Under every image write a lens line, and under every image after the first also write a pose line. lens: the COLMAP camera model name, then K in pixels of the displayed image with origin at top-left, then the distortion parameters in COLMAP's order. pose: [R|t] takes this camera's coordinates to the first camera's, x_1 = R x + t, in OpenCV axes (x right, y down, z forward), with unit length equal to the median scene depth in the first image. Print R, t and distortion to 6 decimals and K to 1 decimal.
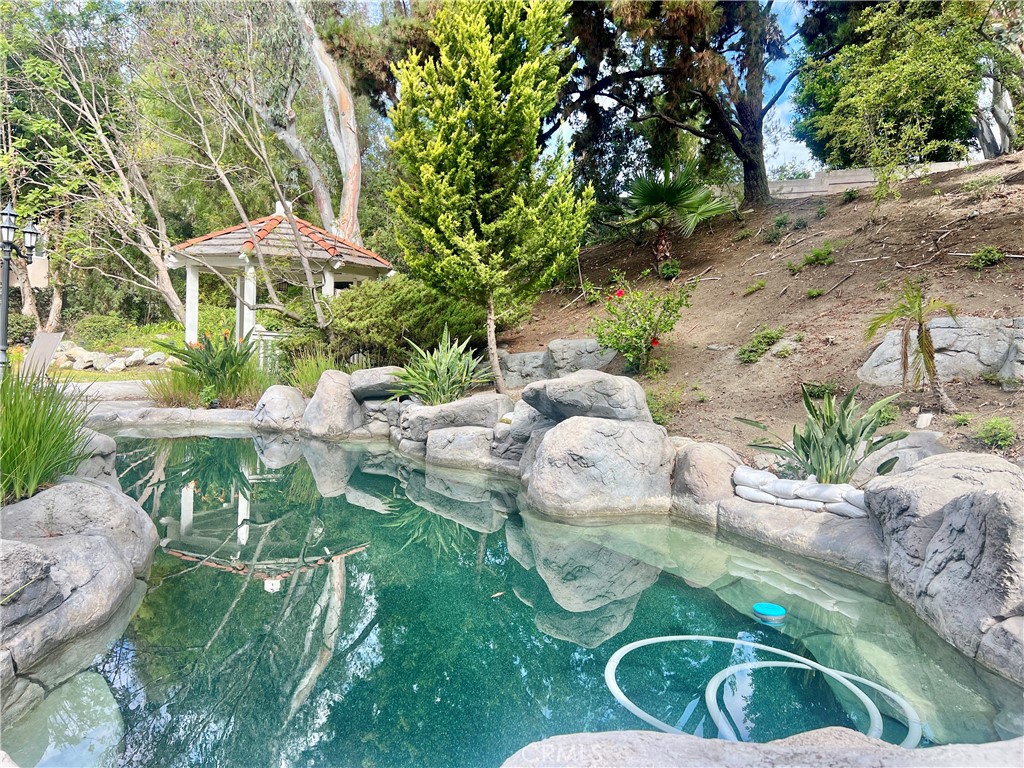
lens RADIAL K [[766.3, 0, 512.0], [0, 766.3, 384.0], [0, 0, 1]] dist [0.055876, 0.000245]
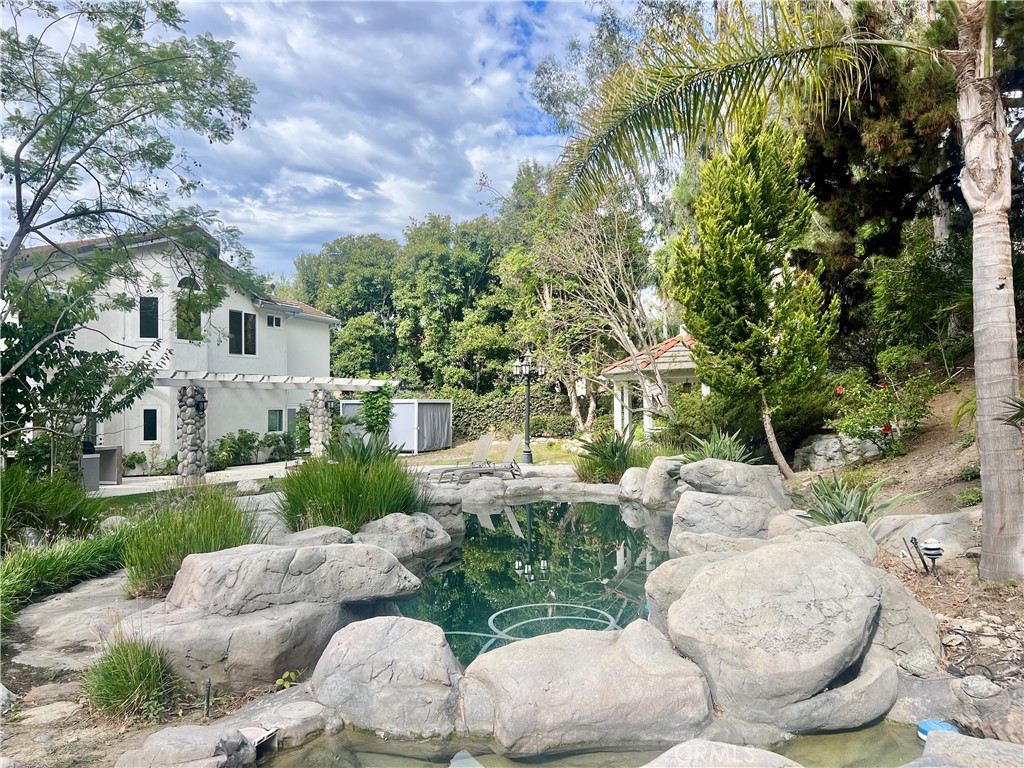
lens RADIAL K [[766.3, 0, 512.0], [0, 766.3, 384.0], [0, 0, 1]] dist [0.055876, 0.000245]
pose [[0.732344, -0.073347, -0.676973, 0.503599], [0.004284, 0.994658, -0.103133, -0.006074], [0.680922, 0.072628, 0.728746, -0.182244]]
